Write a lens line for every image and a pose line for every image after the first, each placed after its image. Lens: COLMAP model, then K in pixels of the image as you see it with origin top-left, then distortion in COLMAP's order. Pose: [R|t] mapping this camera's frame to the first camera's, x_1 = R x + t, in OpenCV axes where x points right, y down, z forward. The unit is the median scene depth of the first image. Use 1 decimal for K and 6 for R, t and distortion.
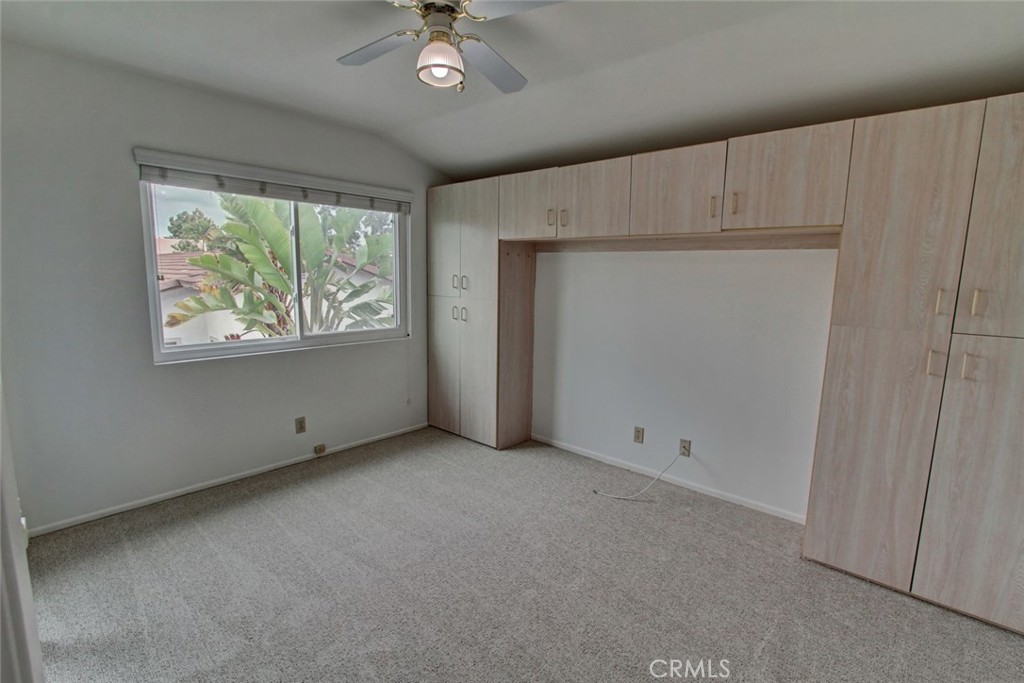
lens RADIAL K [[470.5, 0, 486.1], [0, 470.5, 344.7], [0, 0, 1]] dist [0.009940, -0.000078]
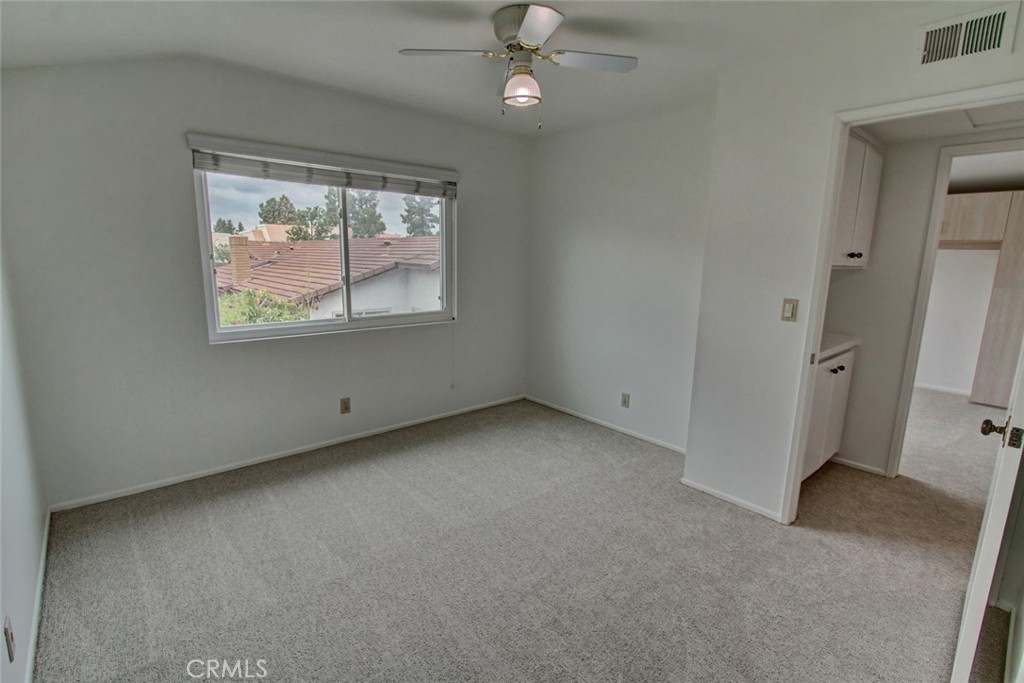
lens RADIAL K [[475.5, 0, 511.7], [0, 475.5, 343.7], [0, 0, 1]] dist [-0.024779, 0.006606]
pose [[0.999903, 0.012121, -0.006874, -0.035488], [-0.011927, 0.999548, 0.027602, 0.004406], [0.007205, -0.027517, 0.999595, -0.027931]]
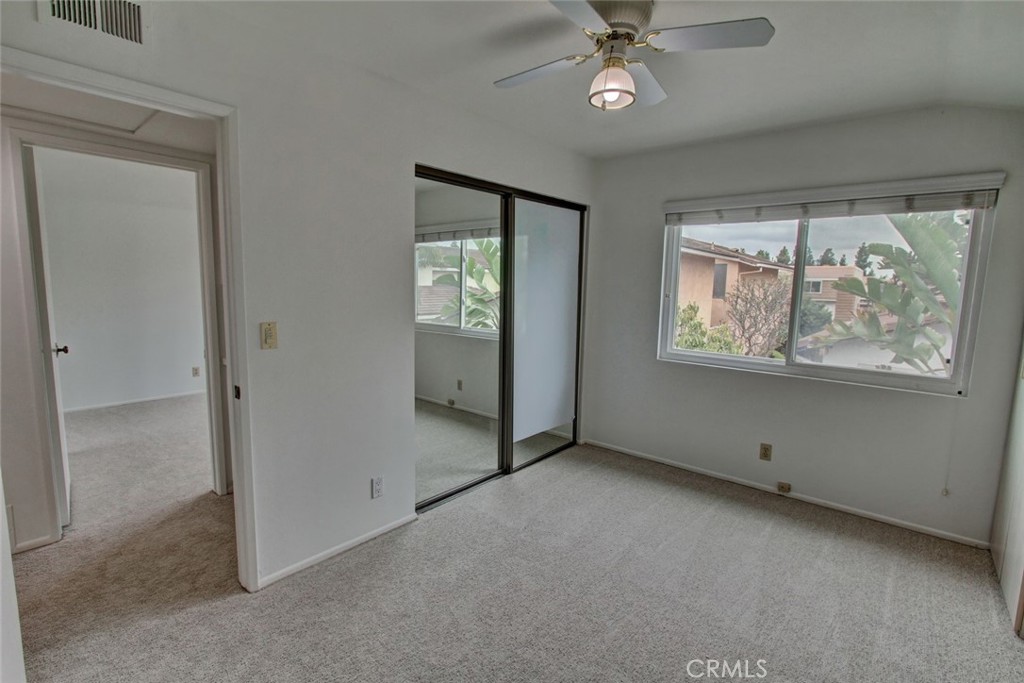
lens RADIAL K [[443.8, 0, 512.0], [0, 443.8, 341.5], [0, 0, 1]] dist [-0.000323, 0.000165]
pose [[0.116786, 0.112887, -0.986721, 0.526748], [-0.176461, 0.980070, 0.091241, -0.052135], [0.977355, 0.163462, 0.134379, 0.433028]]
